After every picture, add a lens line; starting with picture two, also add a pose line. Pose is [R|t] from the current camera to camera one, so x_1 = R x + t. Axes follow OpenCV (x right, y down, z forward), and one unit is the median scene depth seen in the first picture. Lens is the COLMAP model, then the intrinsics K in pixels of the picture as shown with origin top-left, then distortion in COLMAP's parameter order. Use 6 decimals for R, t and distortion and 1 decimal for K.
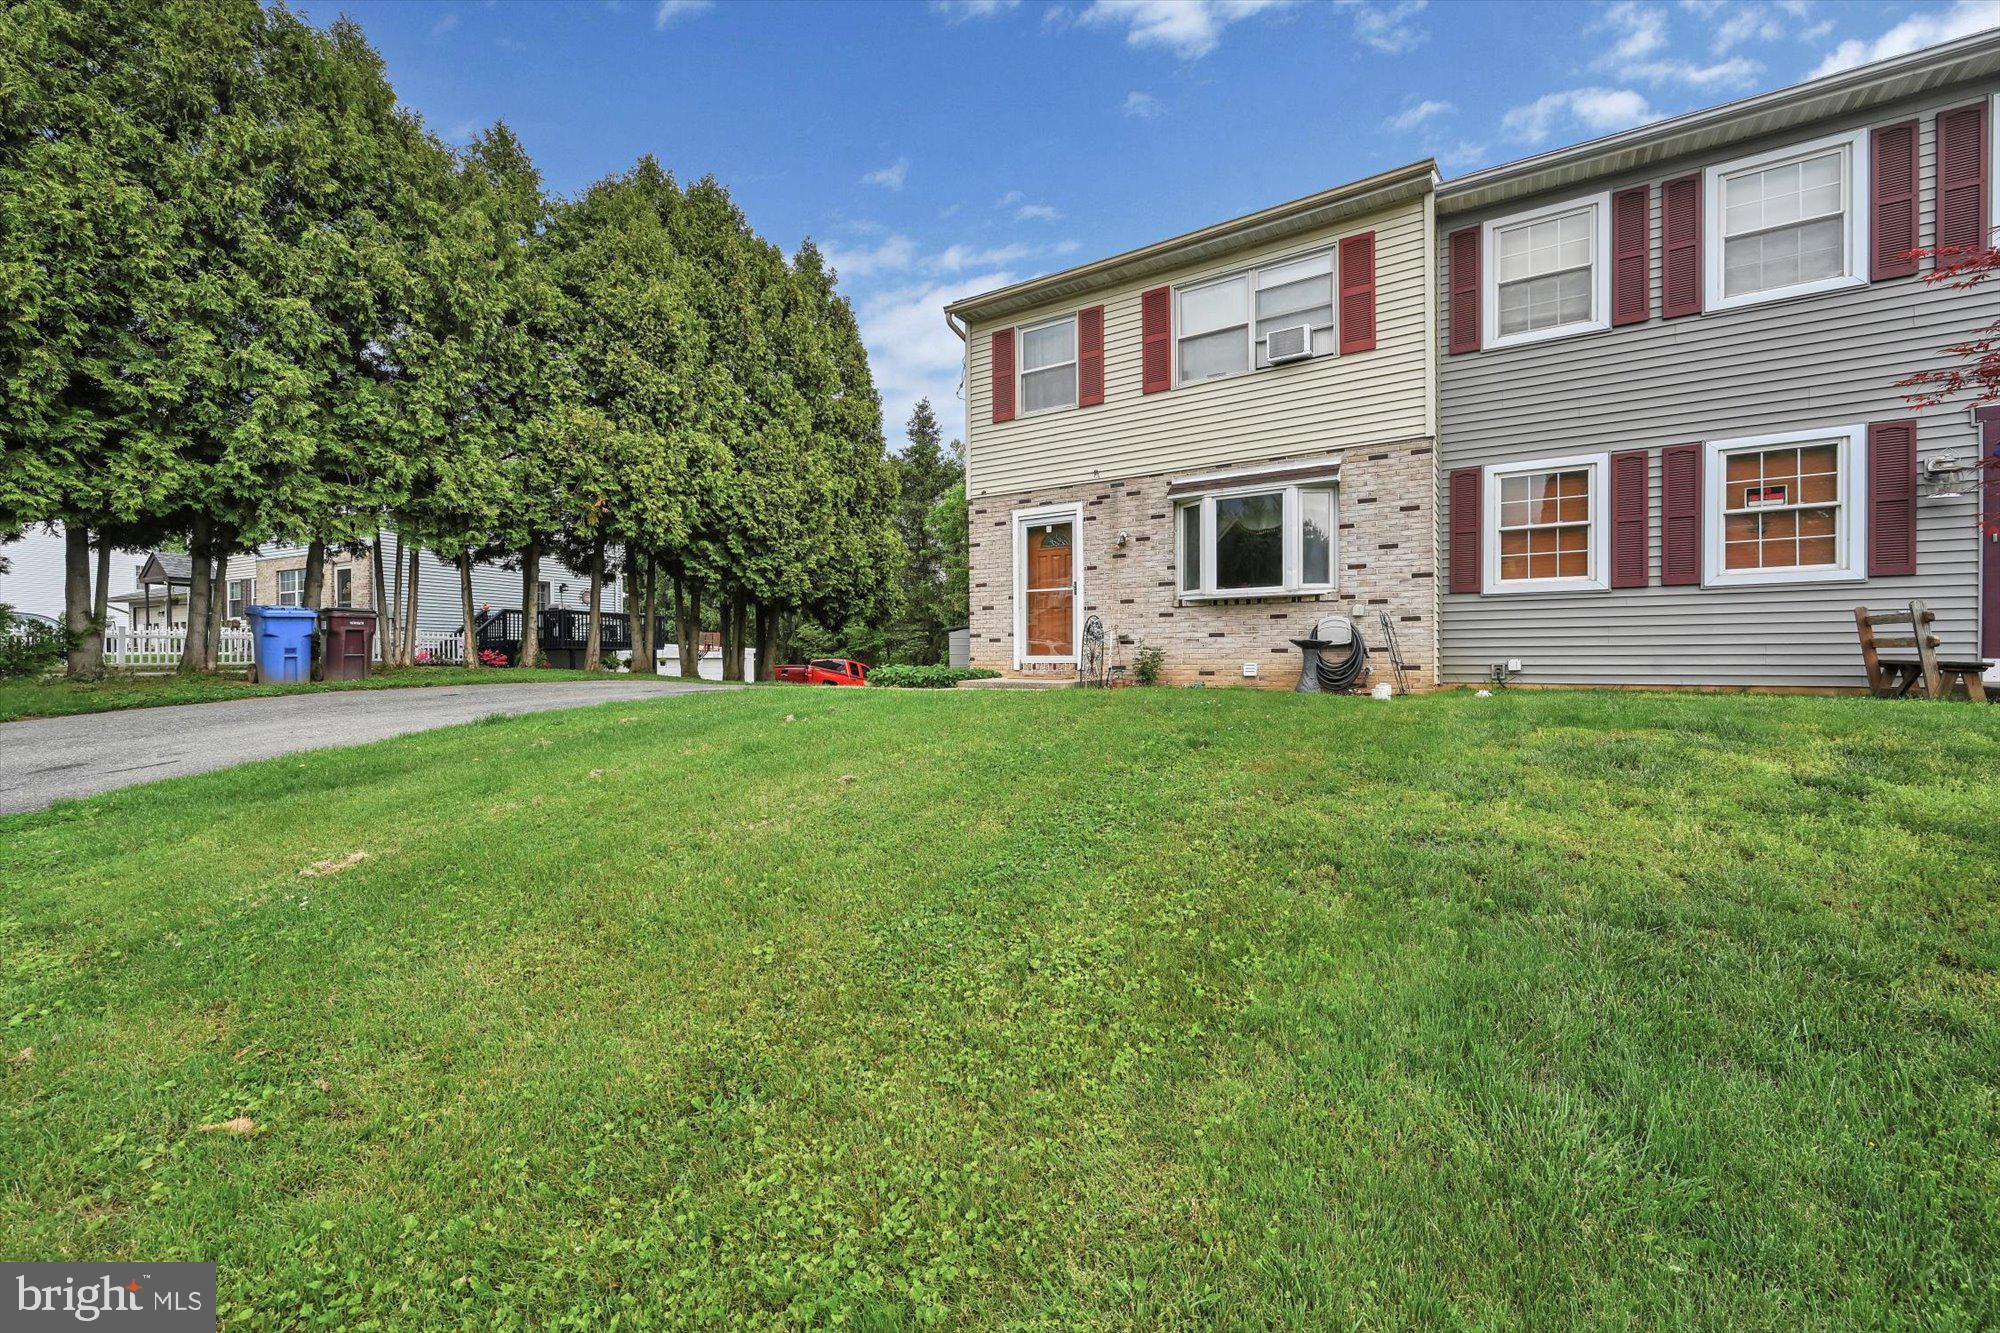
lens RADIAL K [[804.5, 0, 1000.0], [0, 804.5, 666.5], [0, 0, 1]] dist [-0.001723, -0.000176]
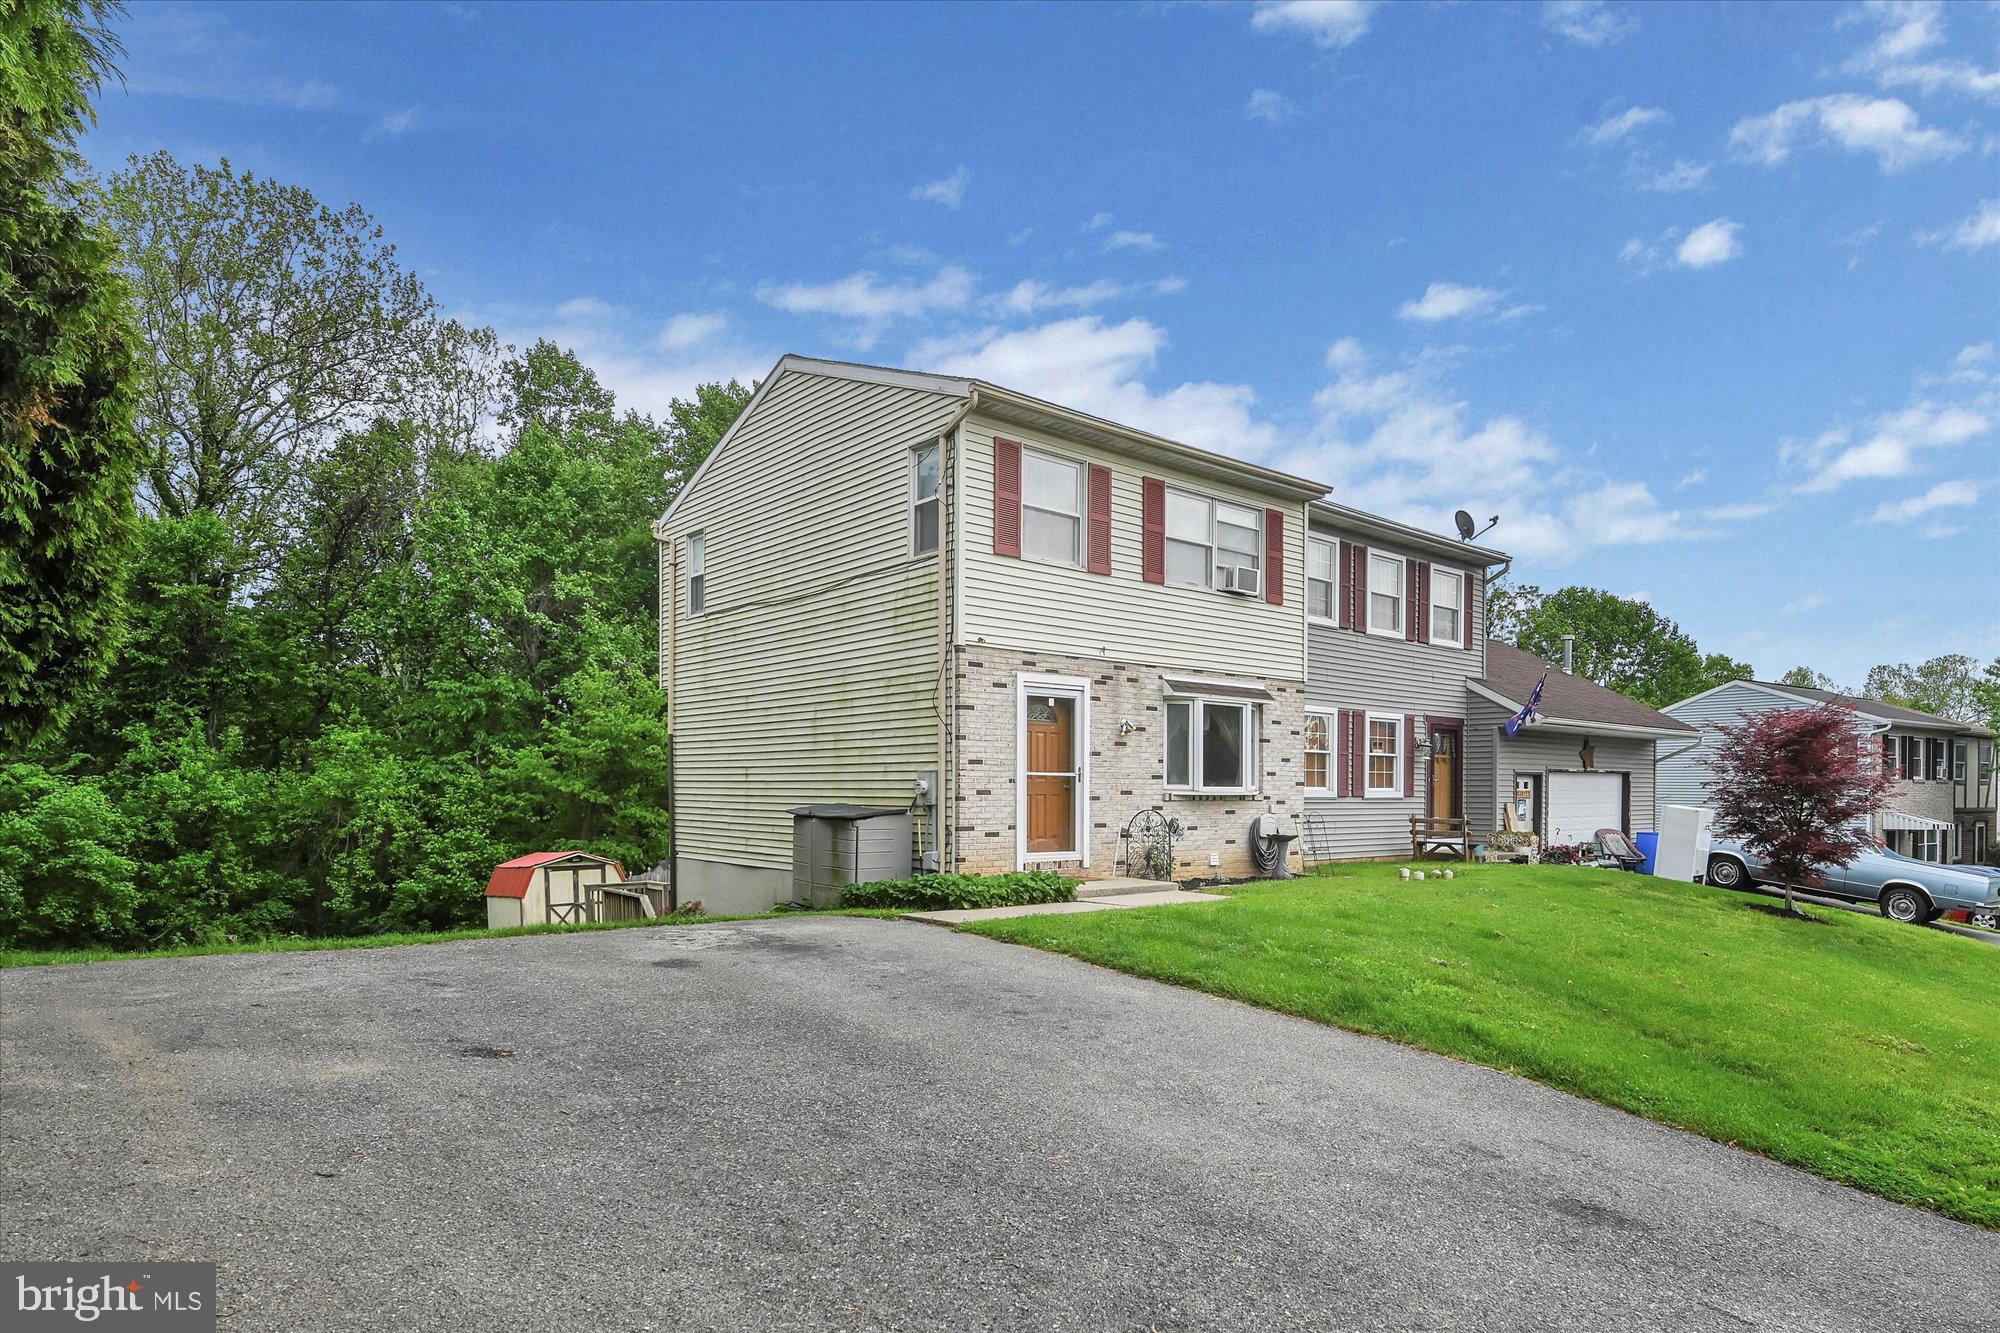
lens RADIAL K [[1131.0, 0, 1126.1], [0, 1131.0, 801.2], [0, 0, 1]] dist [-0.004830, -0.001965]
pose [[0.254742, -0.001224, 0.967008, -1.146737], [0.002288, 0.999997, 0.000664, -0.072956], [-0.967006, 0.002043, 0.254744, 0.672212]]
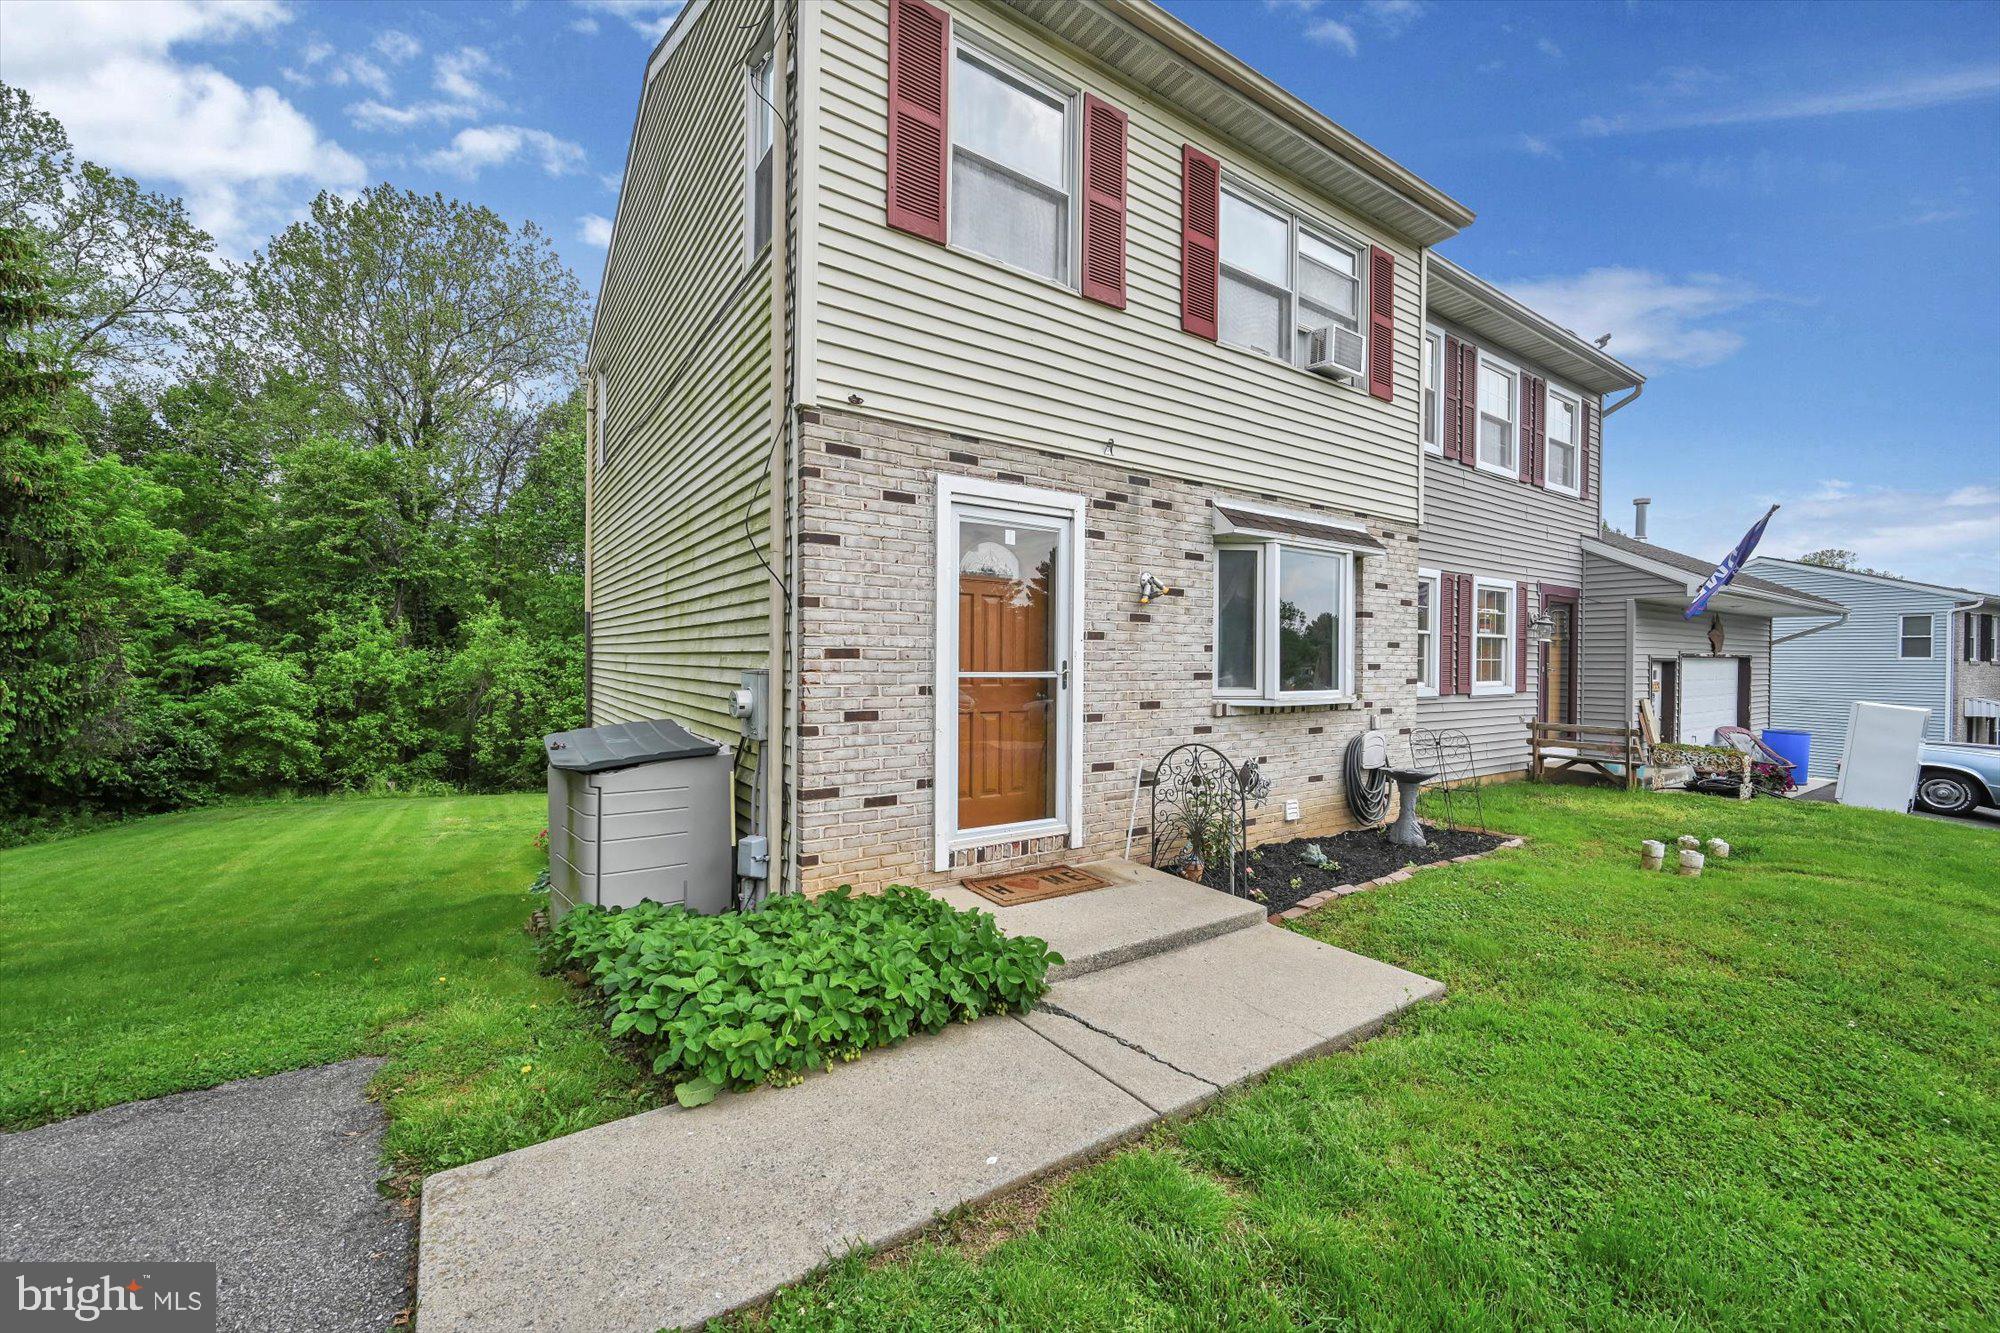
lens RADIAL K [[783.7, 0, 1000.0], [0, 783.7, 666.5], [0, 0, 1]] dist [-0.003243, 0.000017]
pose [[0.398166, 0.001210, 0.917313, -0.361087], [-0.003005, 0.999995, -0.000015, -0.107784], [-0.917309, -0.002751, 0.398168, 0.899495]]
